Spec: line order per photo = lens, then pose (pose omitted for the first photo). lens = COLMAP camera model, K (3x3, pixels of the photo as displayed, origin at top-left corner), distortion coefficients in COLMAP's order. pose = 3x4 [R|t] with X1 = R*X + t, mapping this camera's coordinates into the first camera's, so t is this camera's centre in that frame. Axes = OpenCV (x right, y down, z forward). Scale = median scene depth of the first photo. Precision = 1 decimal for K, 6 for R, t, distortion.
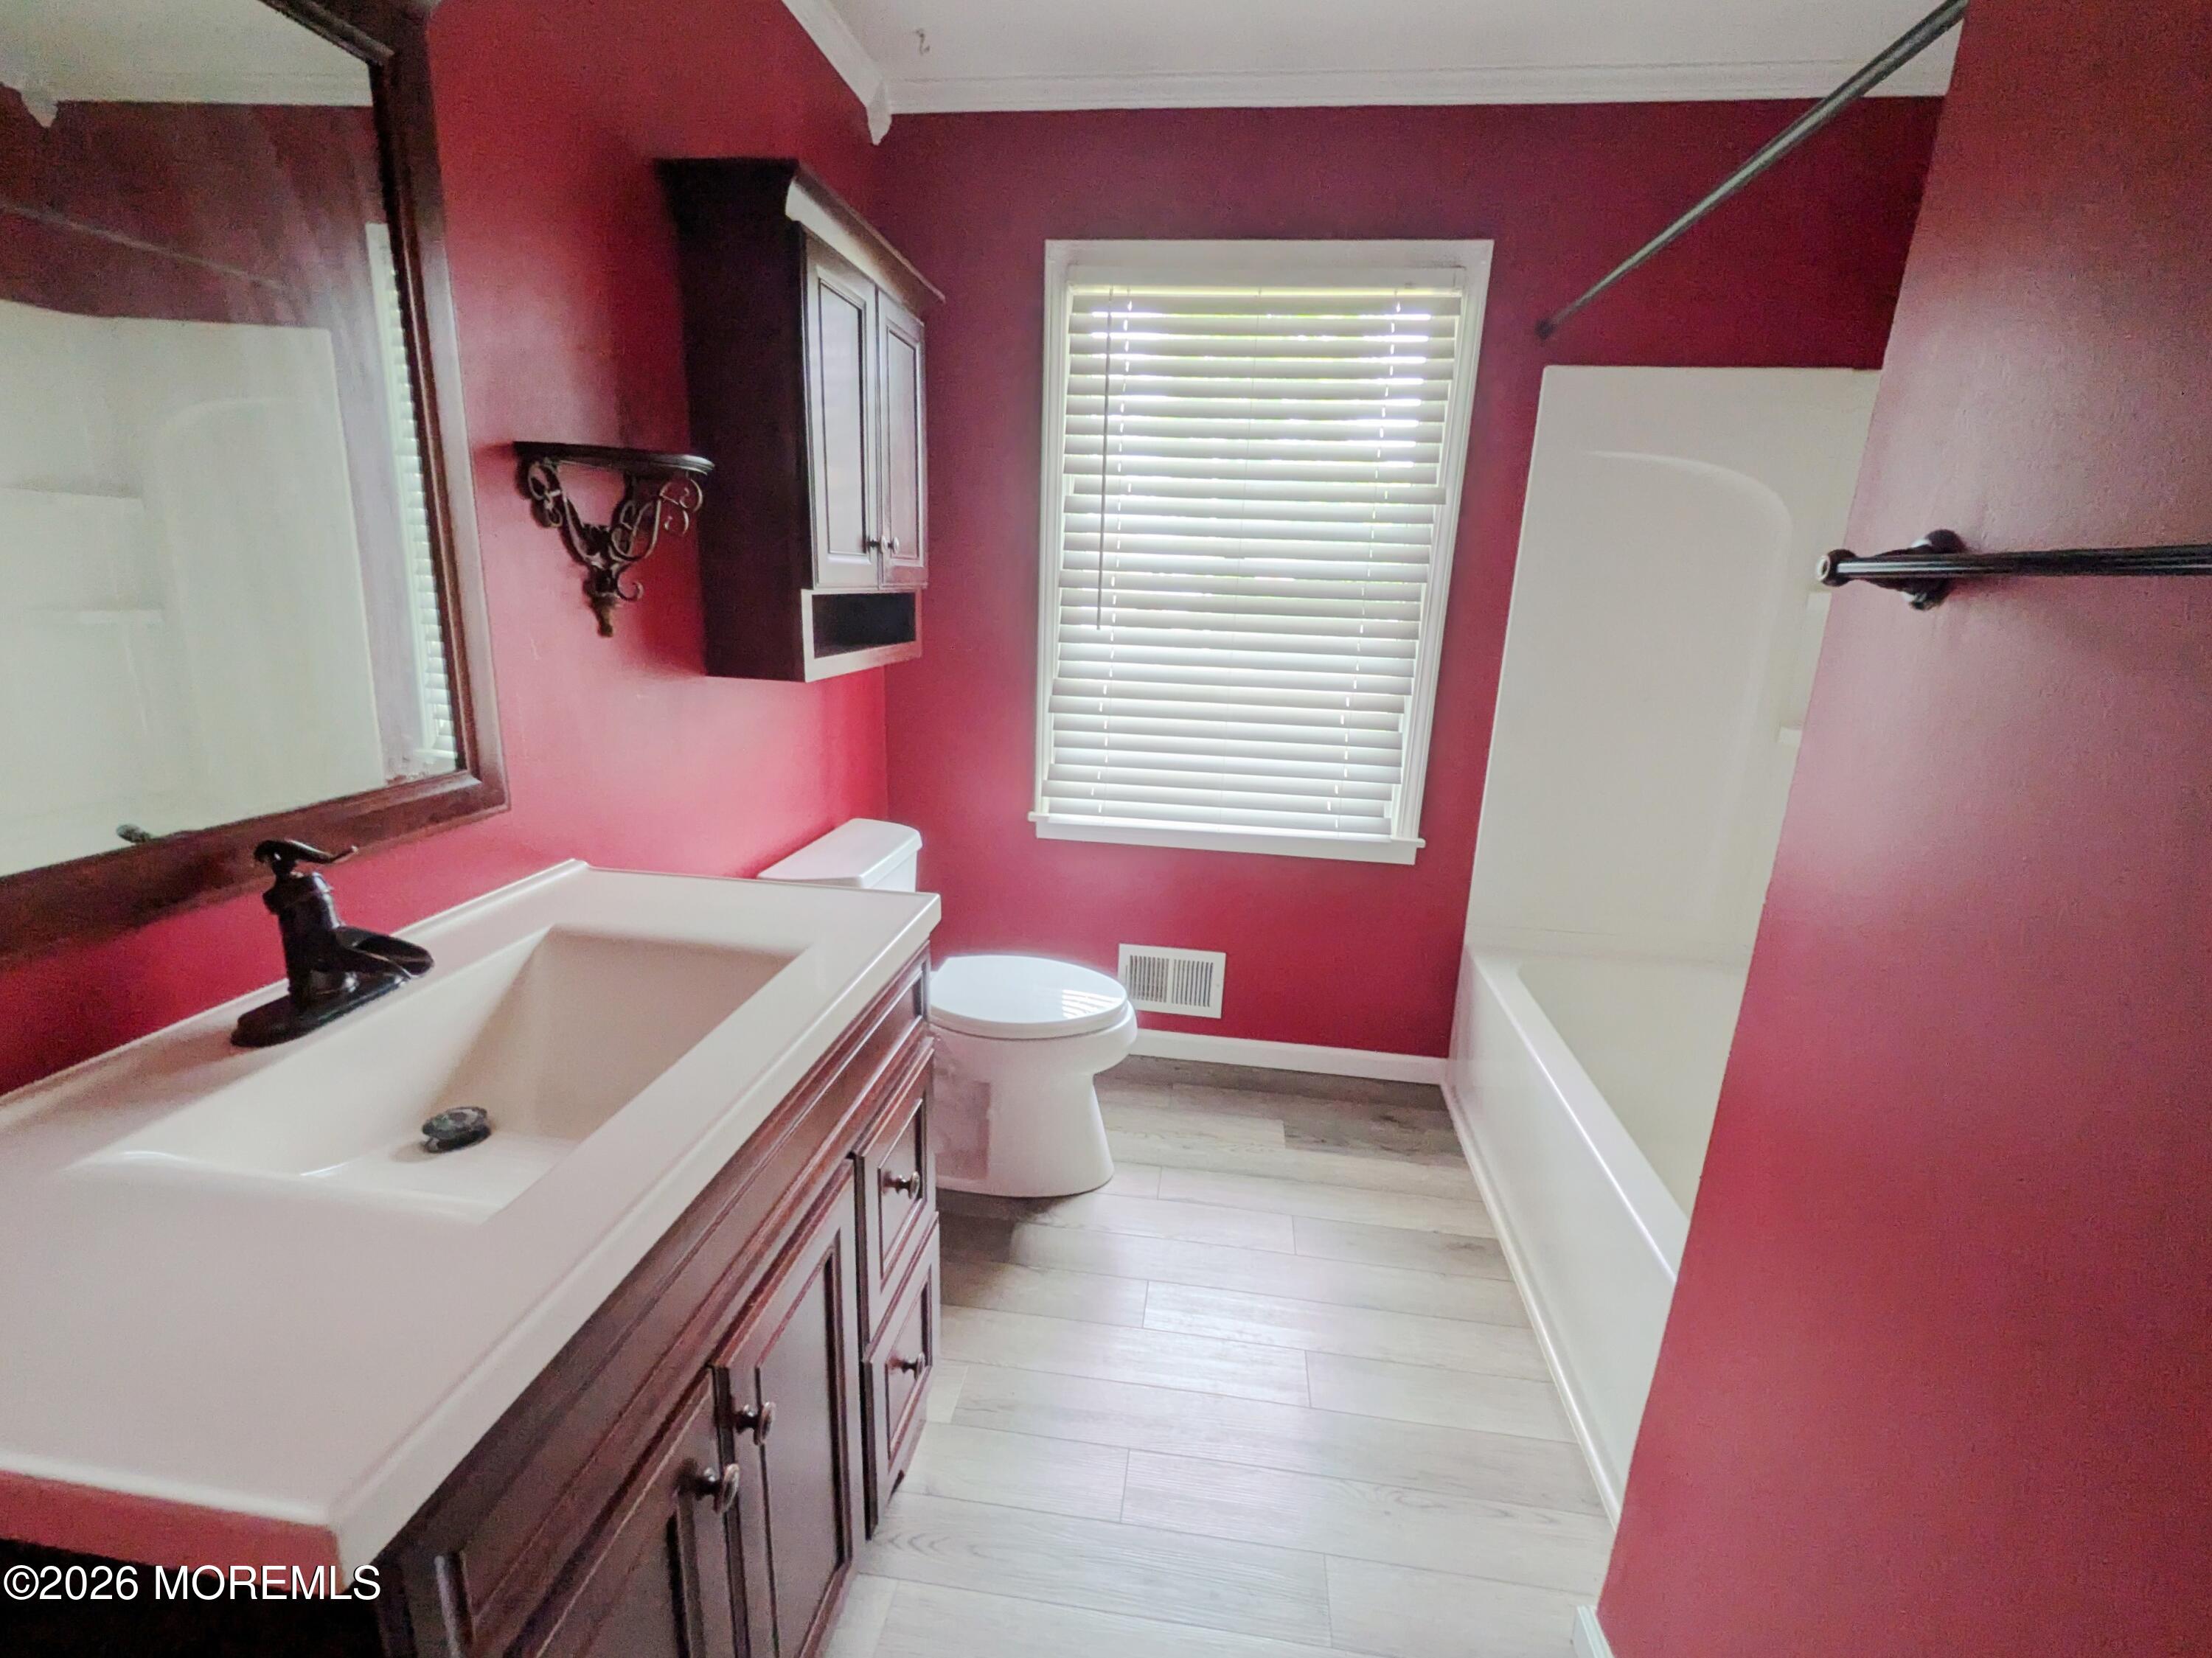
lens RADIAL K [[912.5, 0, 1106.0], [0, 912.5, 820.4], [0, 0, 1]] dist [0.001925, 0.000003]
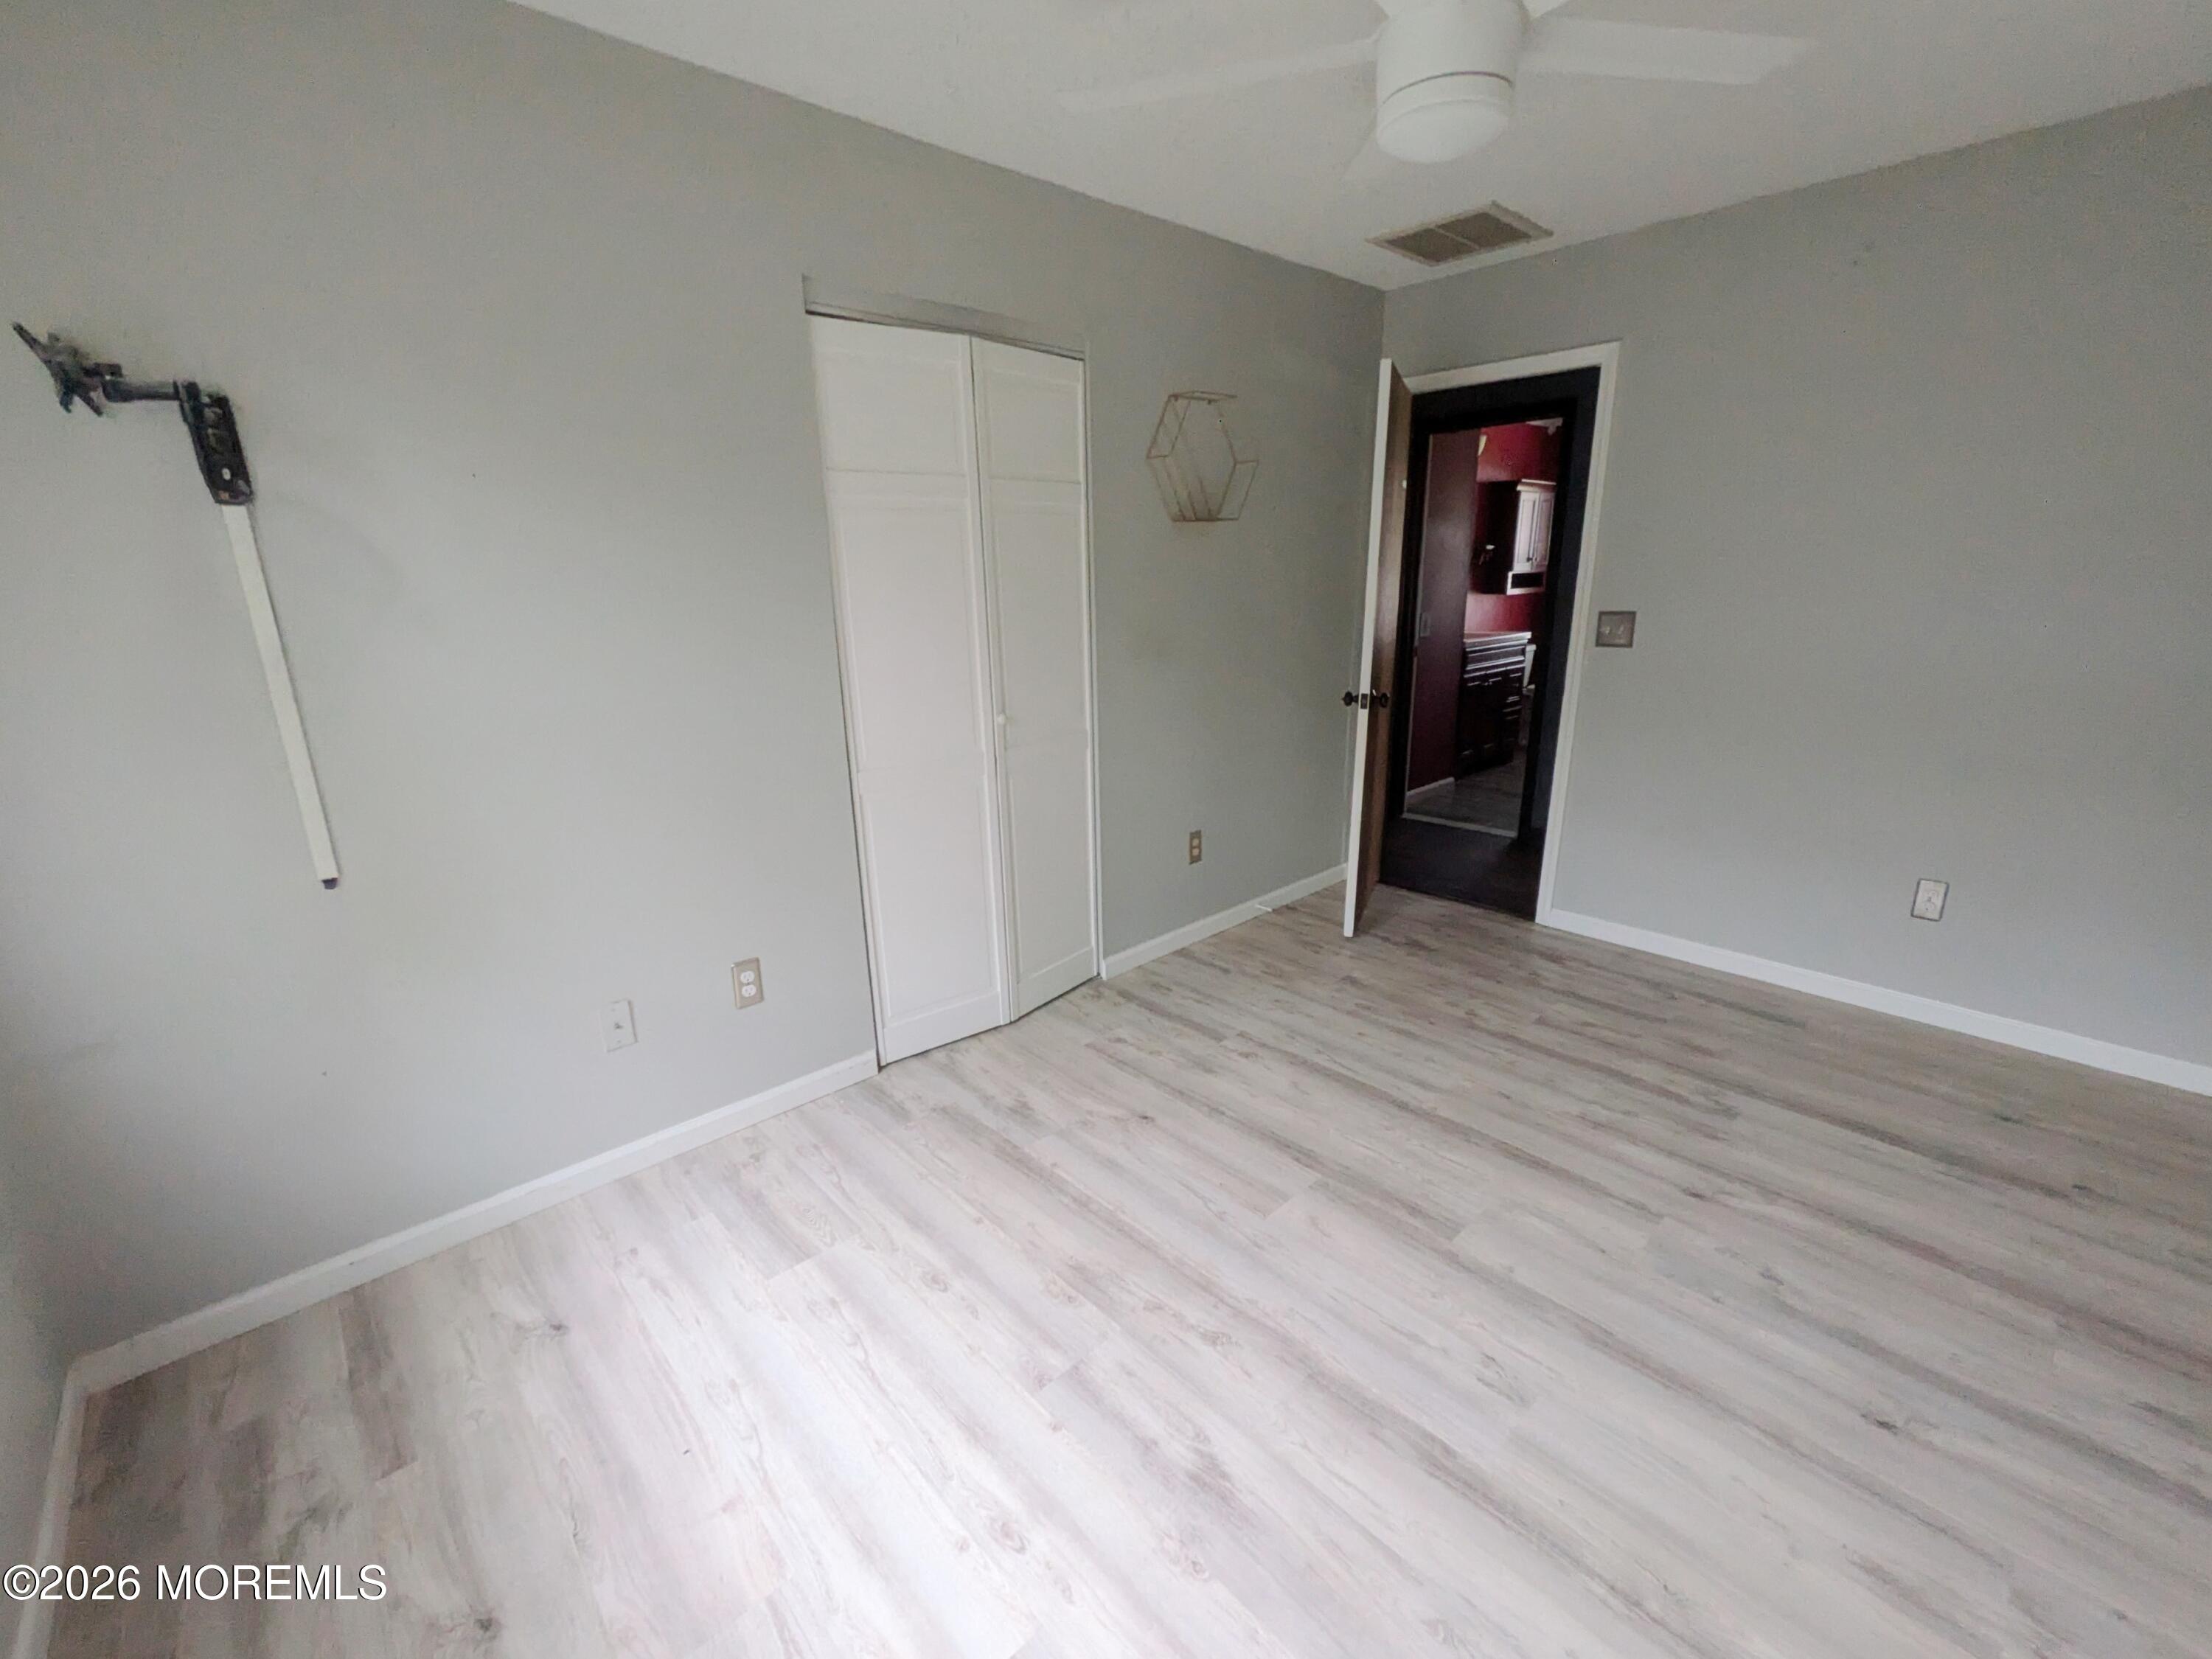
lens RADIAL K [[912.6, 0, 1108.8], [0, 912.6, 829.1], [0, 0, 1]] dist [0.001925, 0.000003]
pose [[0.759614, 0.126860, -0.637882, 0.892907], [-0.113952, 0.991581, 0.061503, 0.710546], [0.640313, 0.025969, 0.767675, -2.750828]]
